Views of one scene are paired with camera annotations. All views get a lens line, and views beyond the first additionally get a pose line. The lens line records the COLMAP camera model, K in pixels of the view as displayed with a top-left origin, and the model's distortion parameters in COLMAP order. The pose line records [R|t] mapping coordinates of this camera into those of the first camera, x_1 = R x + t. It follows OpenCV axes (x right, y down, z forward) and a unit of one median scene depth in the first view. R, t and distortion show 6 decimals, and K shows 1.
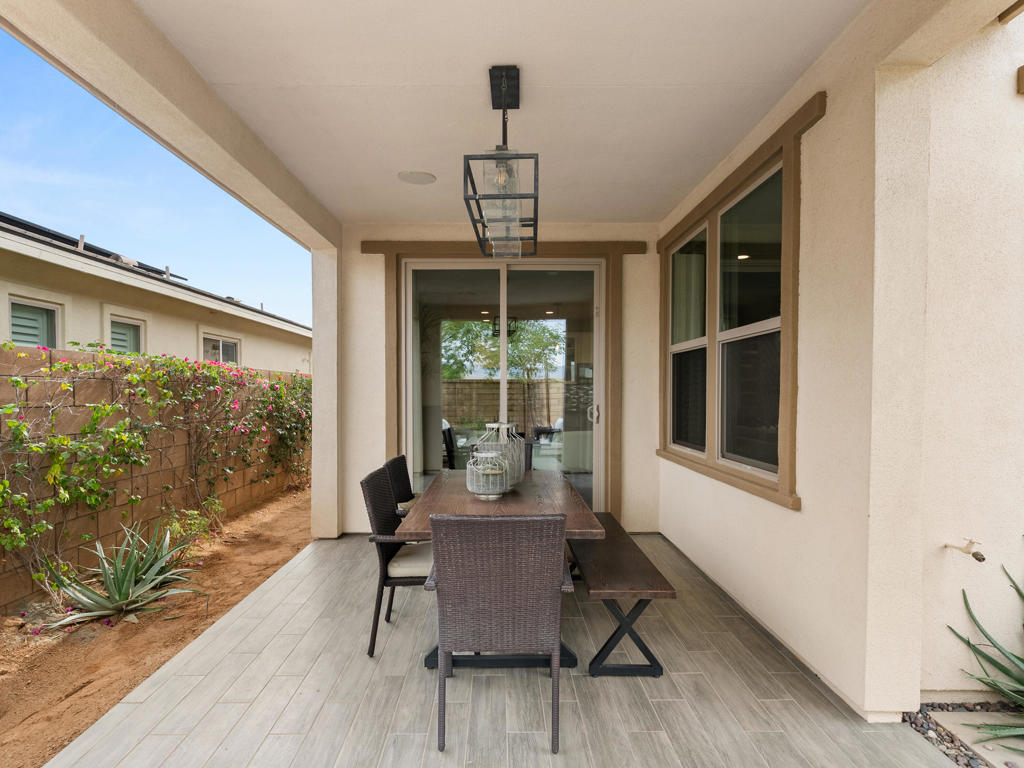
lens RADIAL K [[567.4, 0, 511.4], [0, 567.4, 393.4], [0, 0, 1]] dist [-0.001124, 0.000232]
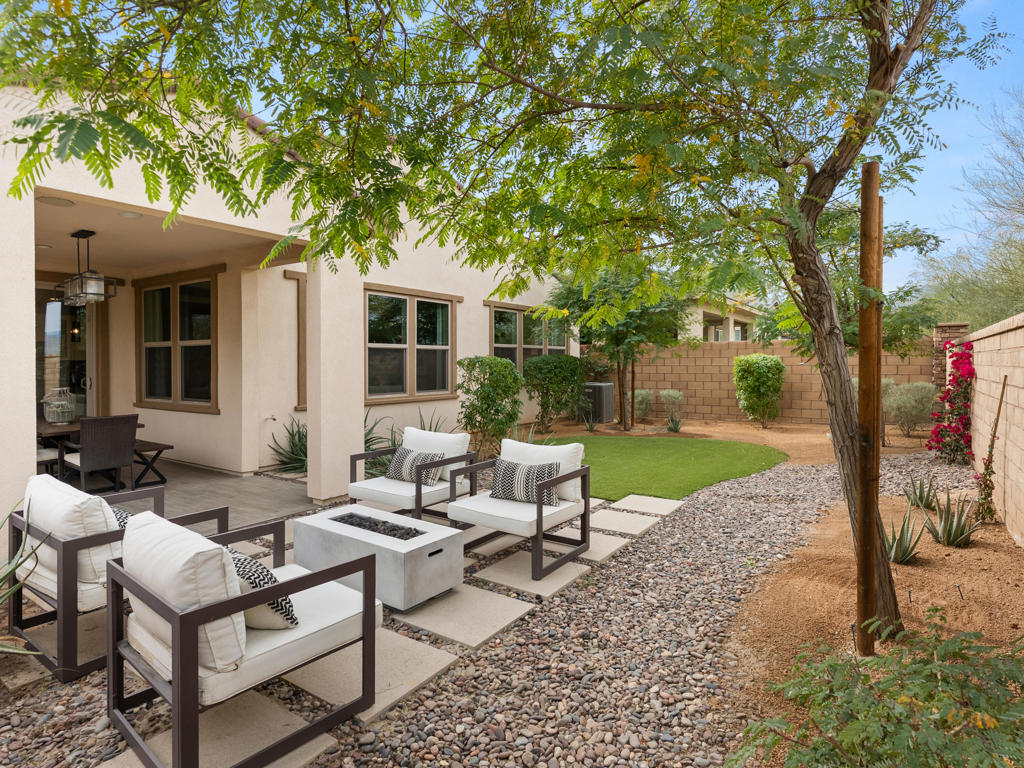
lens RADIAL K [[567.4, 0, 511.4], [0, 567.4, 382.9], [0, 0, 1]] dist [-0.001124, 0.000232]
pose [[0.576680, -0.025270, 0.816579, -0.757457], [0.005385, 0.999617, 0.027131, -0.003504], [-0.816952, -0.011249, 0.576596, -1.434537]]
